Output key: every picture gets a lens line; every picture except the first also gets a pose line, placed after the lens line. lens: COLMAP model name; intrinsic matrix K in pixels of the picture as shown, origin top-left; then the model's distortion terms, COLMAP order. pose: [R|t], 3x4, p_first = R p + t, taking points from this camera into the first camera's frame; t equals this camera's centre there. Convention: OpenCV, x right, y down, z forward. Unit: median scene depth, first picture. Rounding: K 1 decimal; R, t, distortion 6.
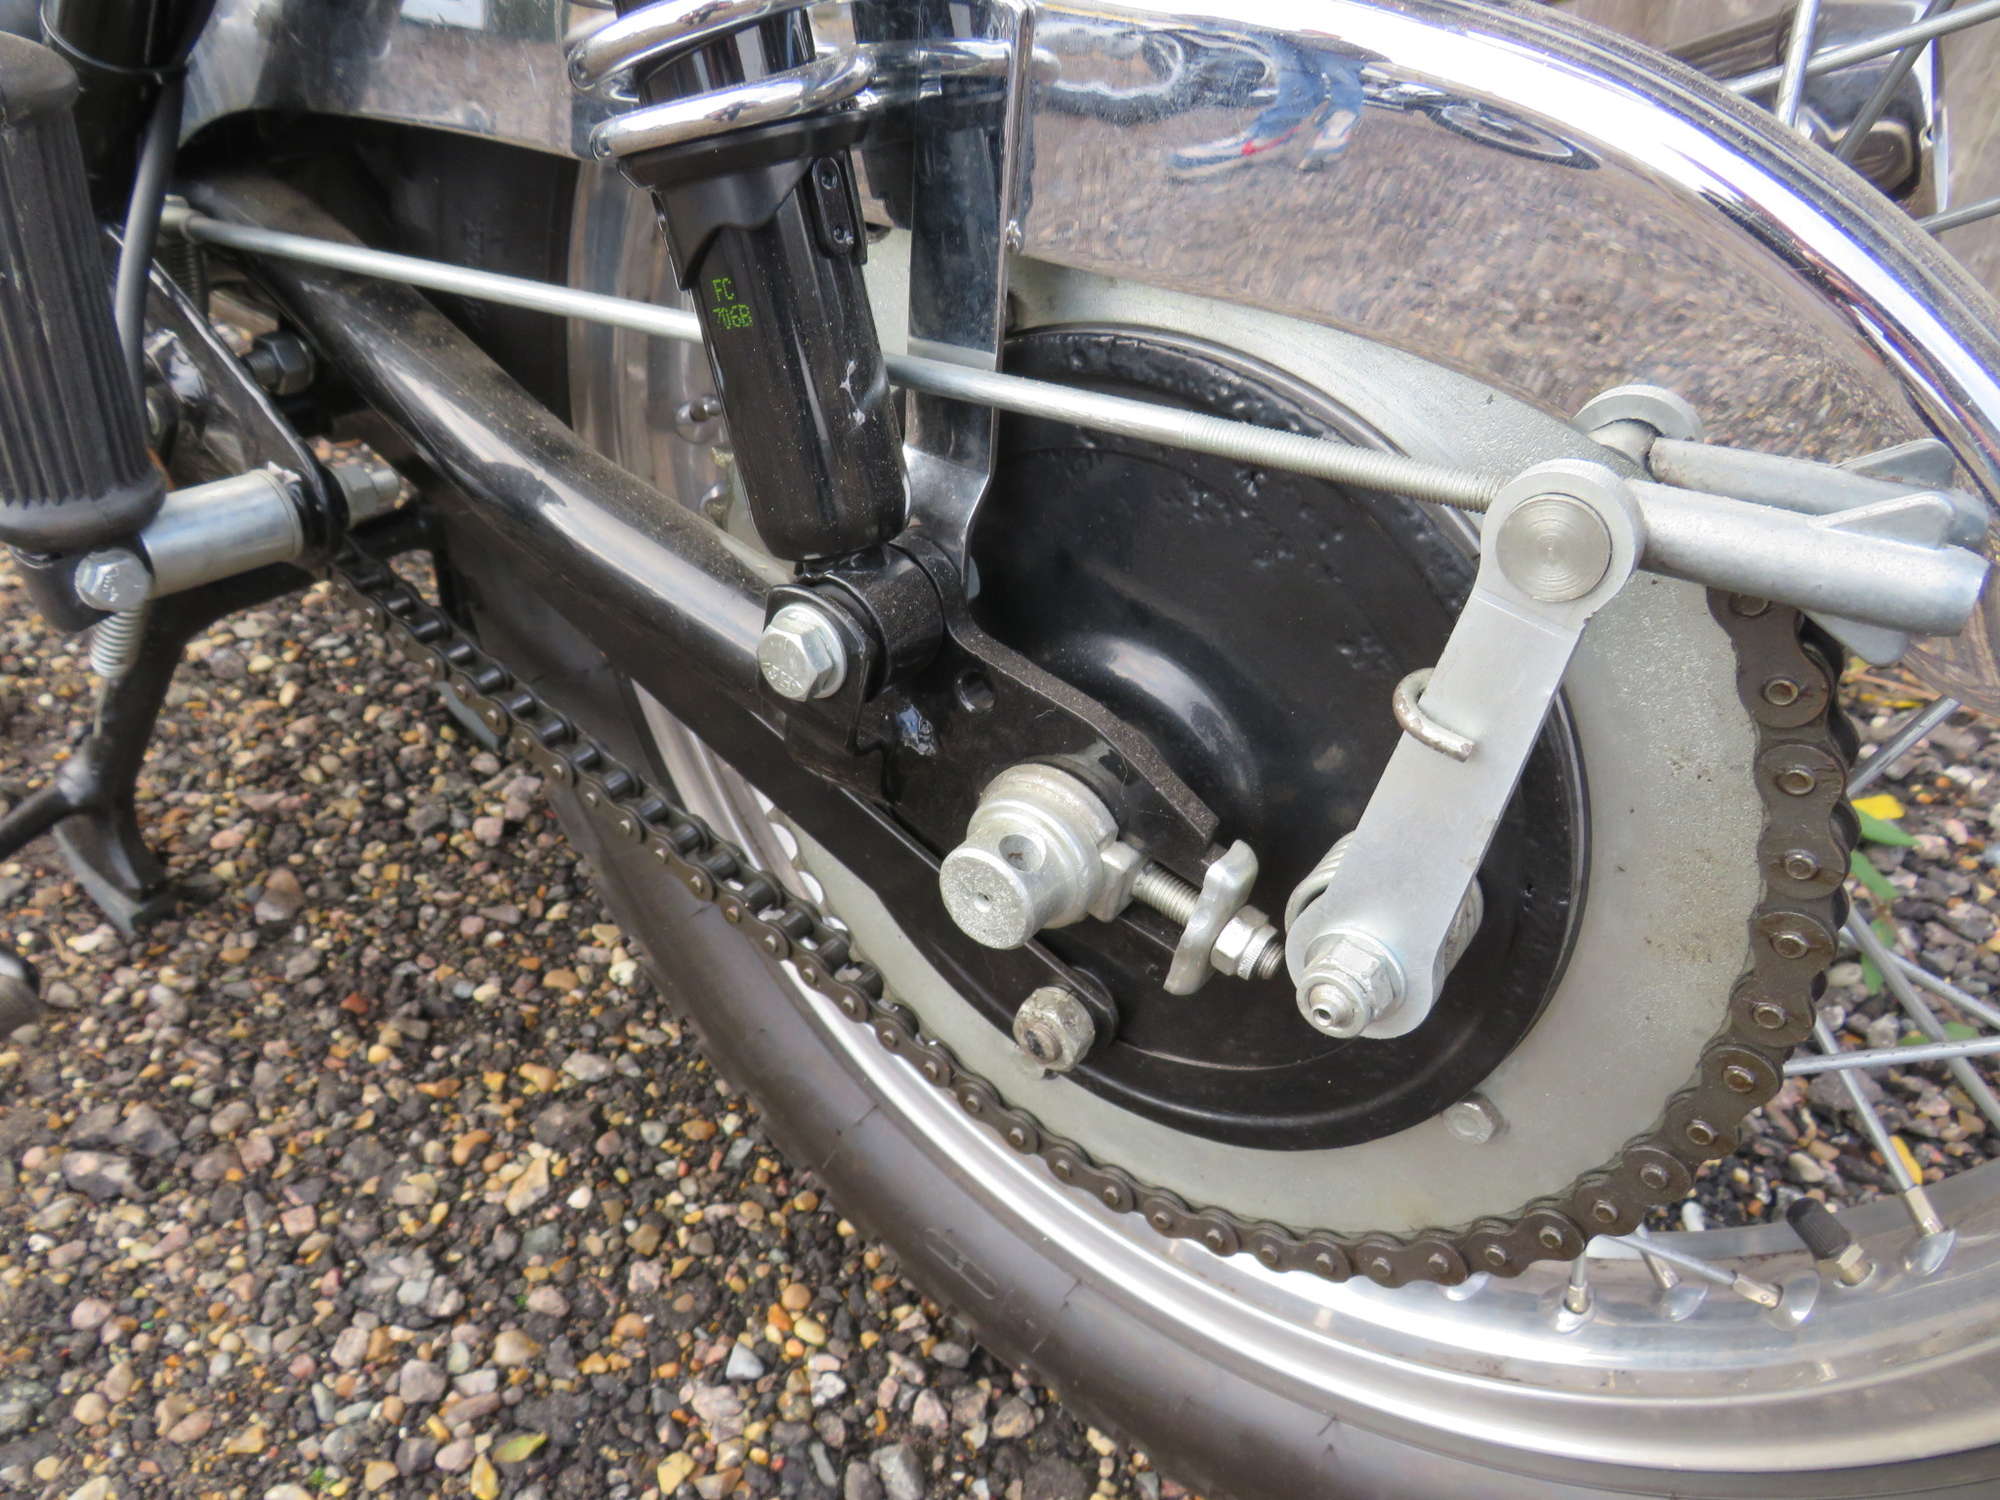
lens RADIAL K [[1408.0, 0, 1004.8], [0, 1408.0, 766.5], [0, 0, 1]] dist [-0.026861, 0.000905]
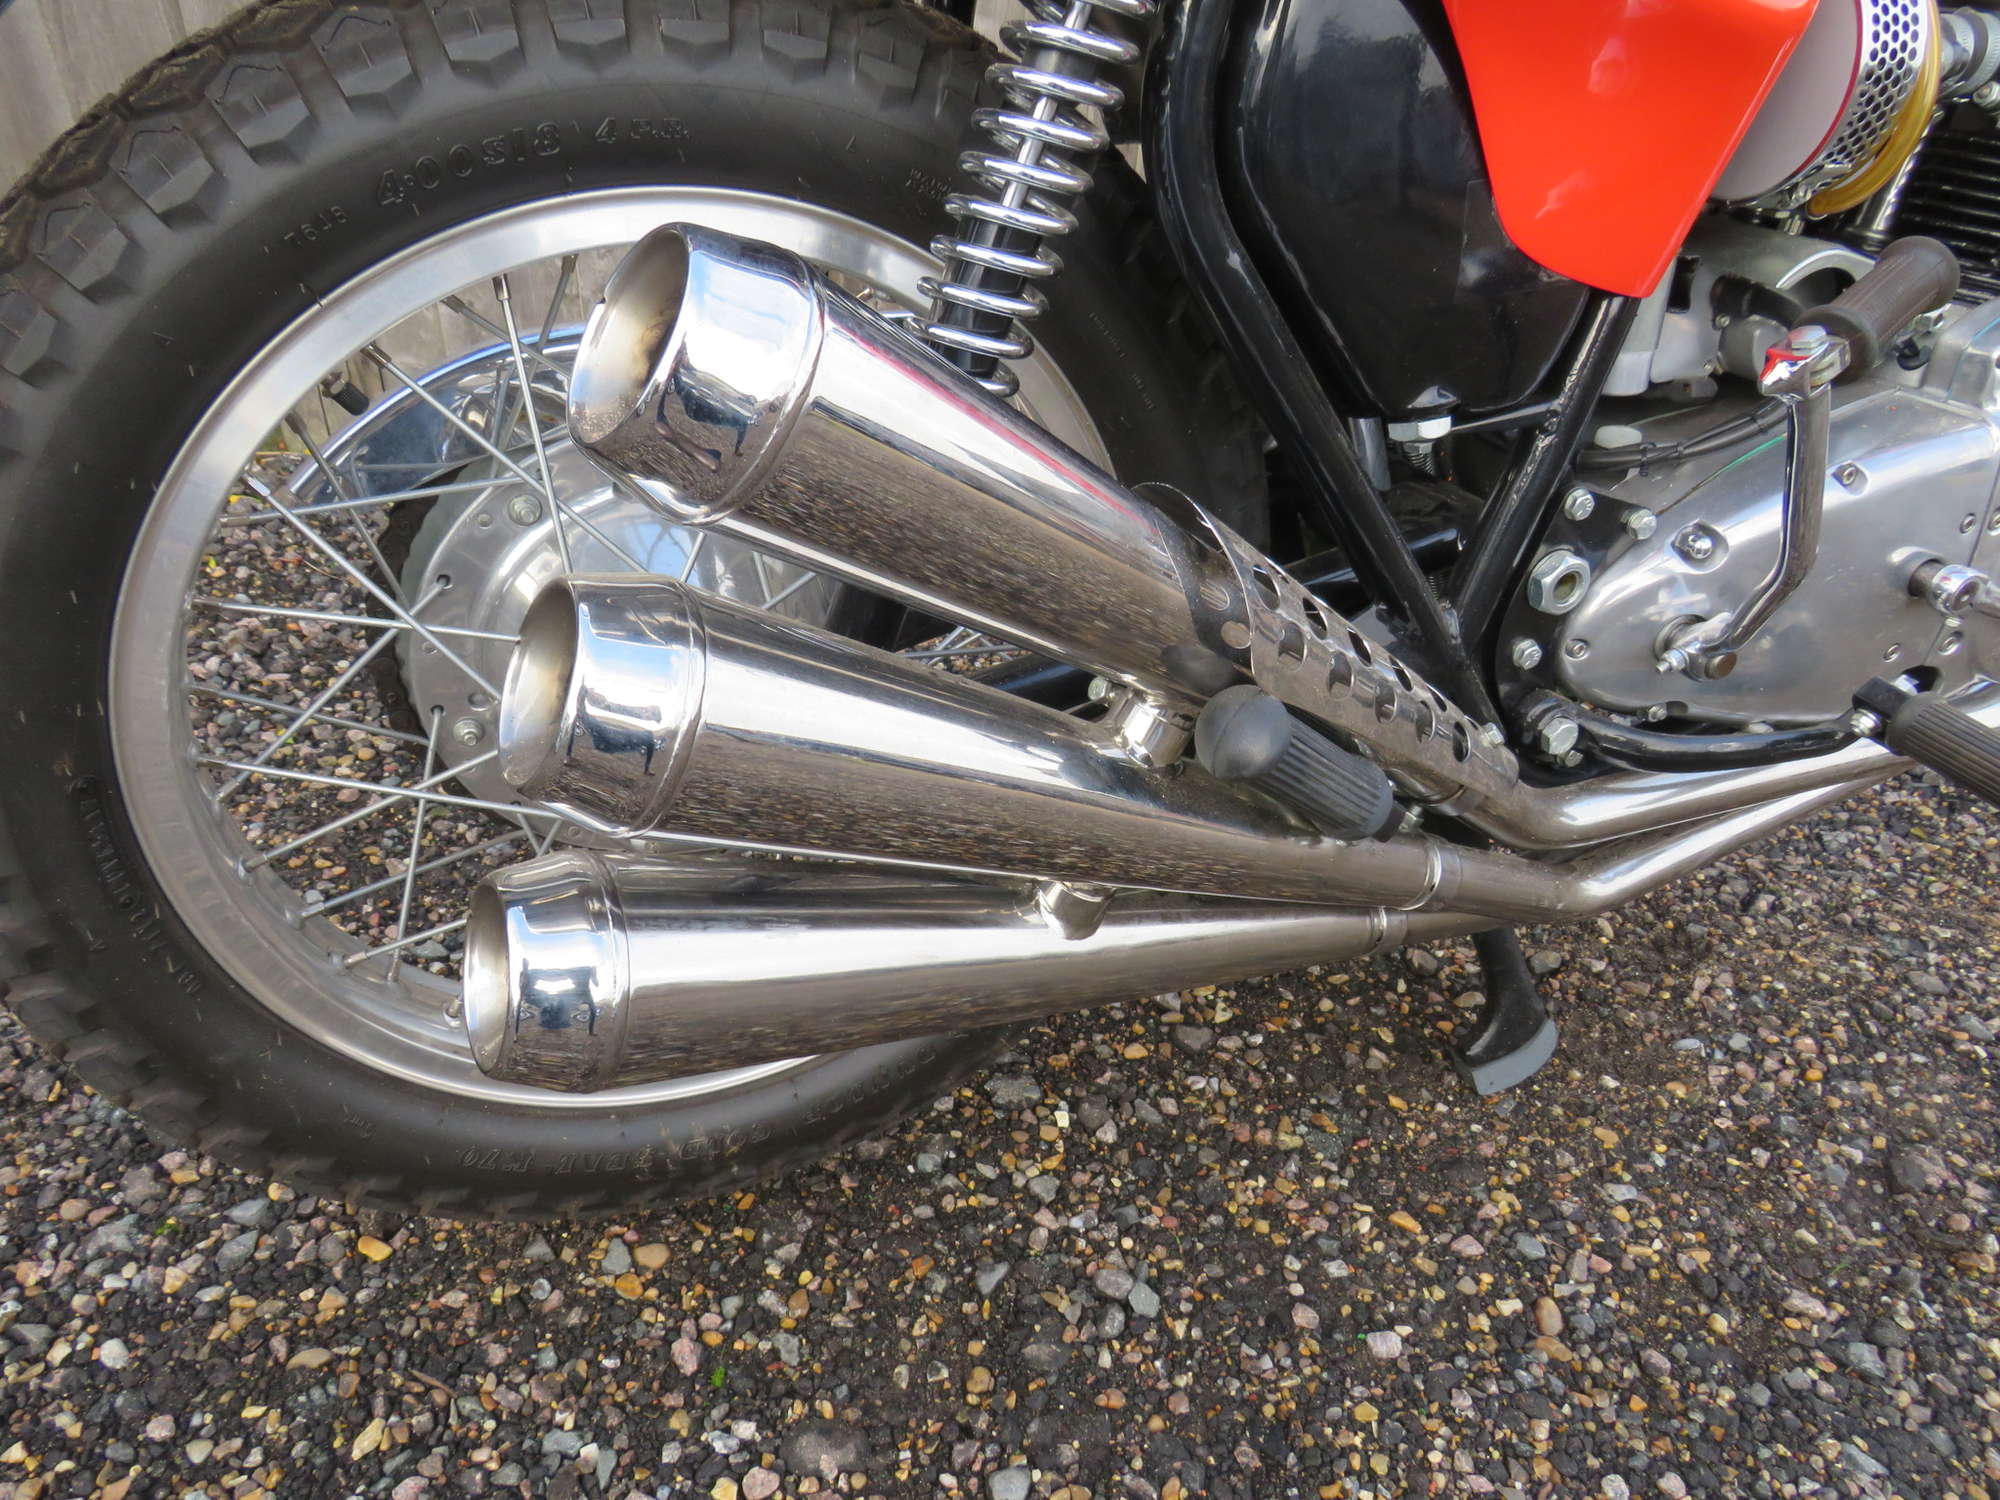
lens RADIAL K [[1408.0, 0, 997.2], [0, 1408.0, 737.3], [0, 0, 1]] dist [-0.026861, 0.000905]
pose [[0.547515, -0.486359, 0.680942, -2.371442], [0.492755, 0.845090, 0.207399, -0.813863], [-0.676328, 0.221984, 0.702355, 0.279719]]
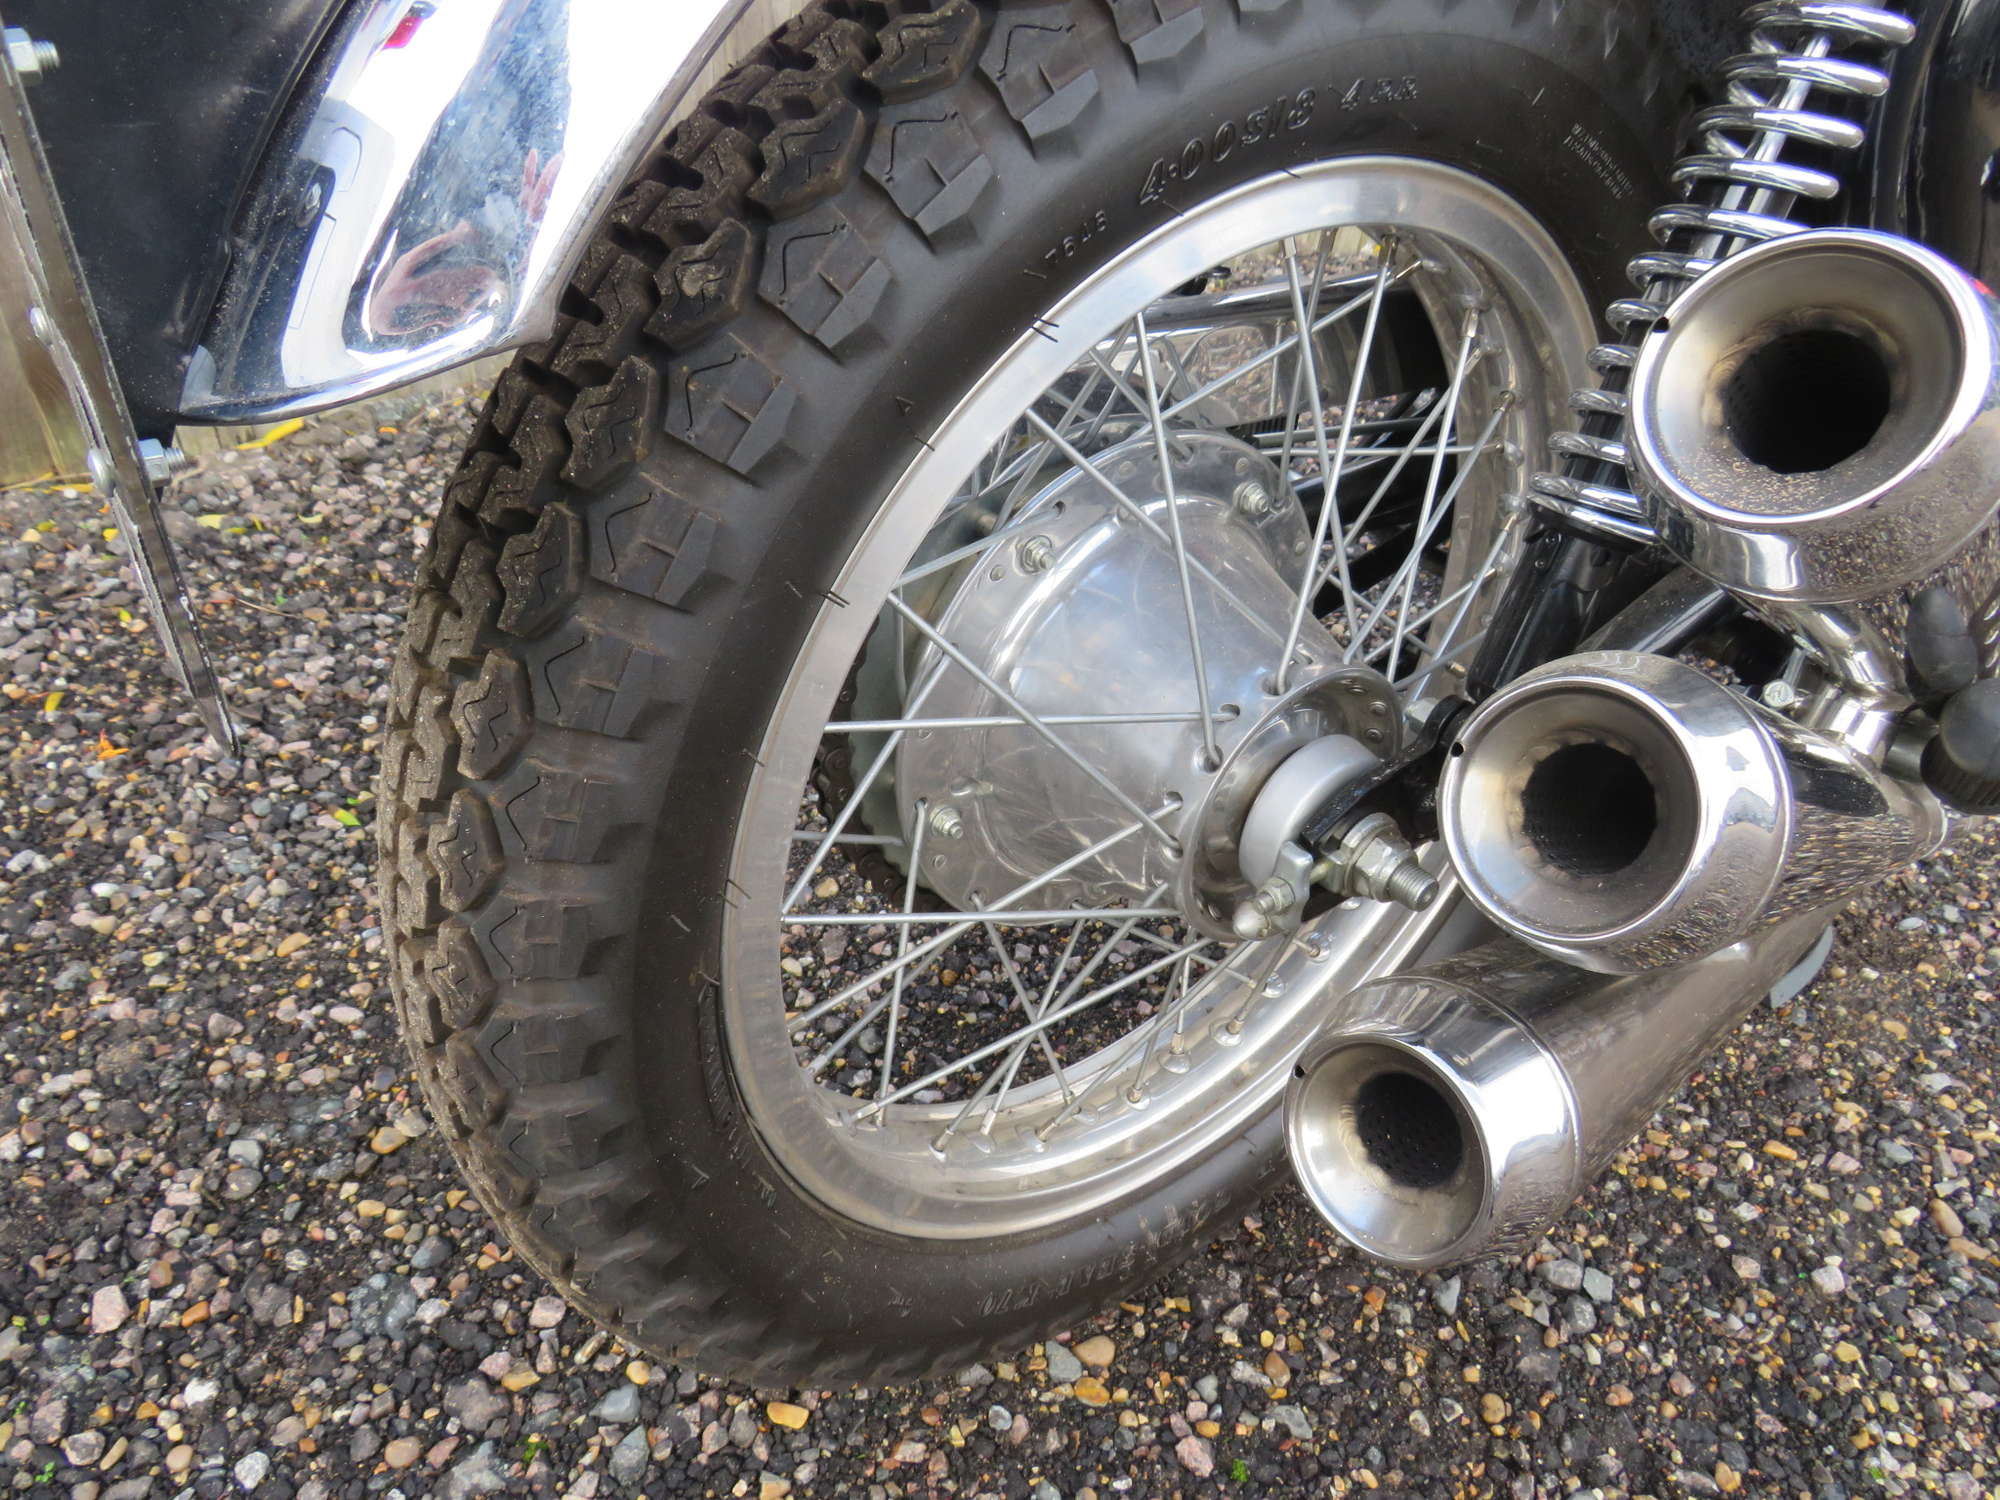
lens RADIAL K [[1408.0, 0, 998.1], [0, 1408.0, 740.9], [0, 0, 1]] dist [-0.026861, 0.000905]
pose [[0.340344, -0.589051, 0.732929, -2.486165], [0.542233, 0.759757, 0.358821, -1.161412], [-0.768212, 0.275295, 0.577982, 0.777252]]
